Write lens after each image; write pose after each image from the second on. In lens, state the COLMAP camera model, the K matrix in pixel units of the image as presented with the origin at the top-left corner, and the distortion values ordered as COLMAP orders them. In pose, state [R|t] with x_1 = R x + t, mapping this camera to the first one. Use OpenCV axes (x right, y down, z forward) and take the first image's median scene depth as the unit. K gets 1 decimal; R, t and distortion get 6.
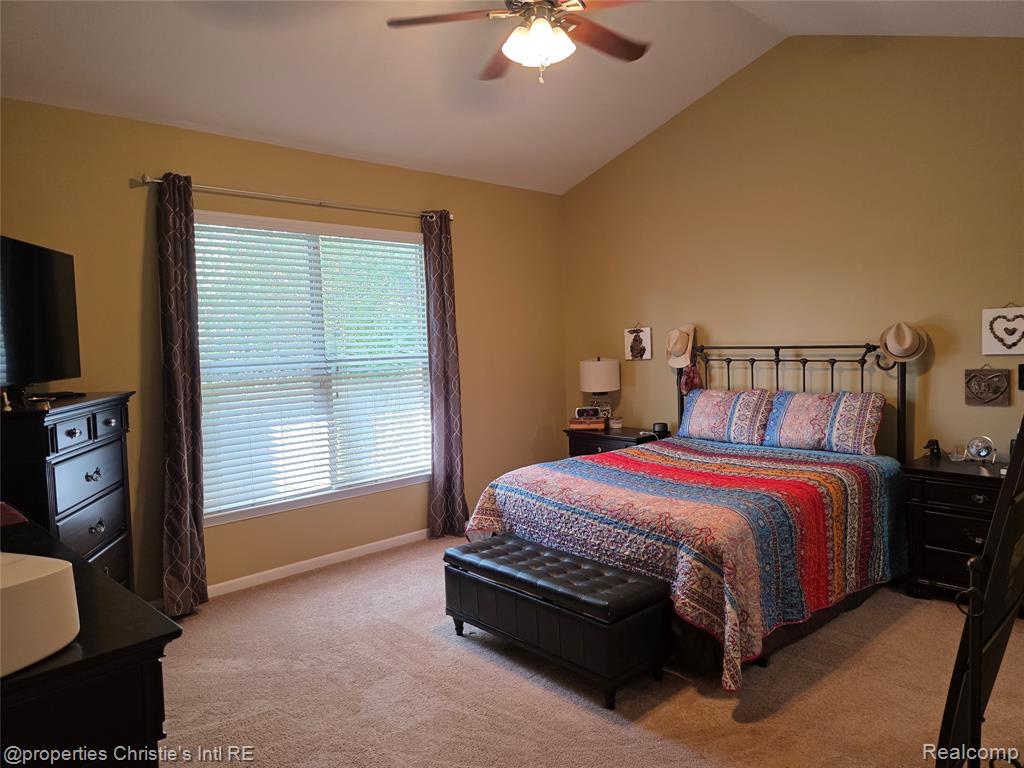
lens RADIAL K [[702.6, 0, 512.0], [0, 702.6, 384.0], [0, 0, 1]] dist [0.001985, -0.000750]
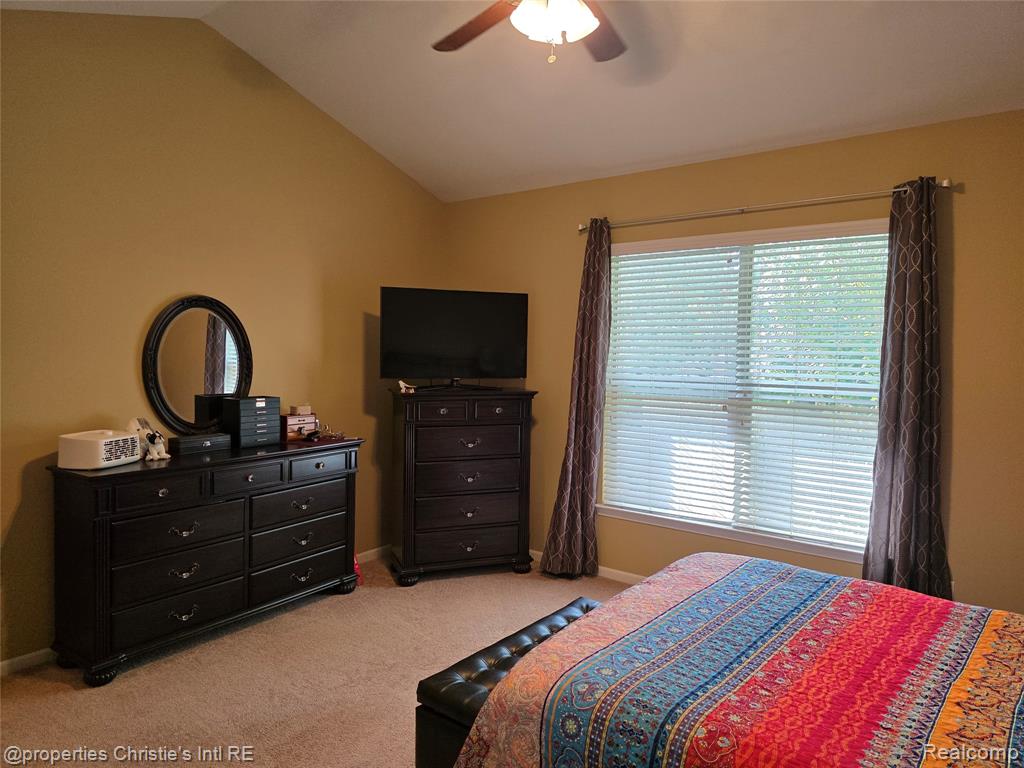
lens RADIAL K [[702.6, 0, 512.0], [0, 702.6, 384.0], [0, 0, 1]] dist [0.001985, -0.000750]
pose [[0.103346, 0.073361, -0.991936, 0.597047], [-0.088800, 0.993974, 0.064261, -0.064481], [0.990674, 0.081443, 0.109238, 0.607665]]
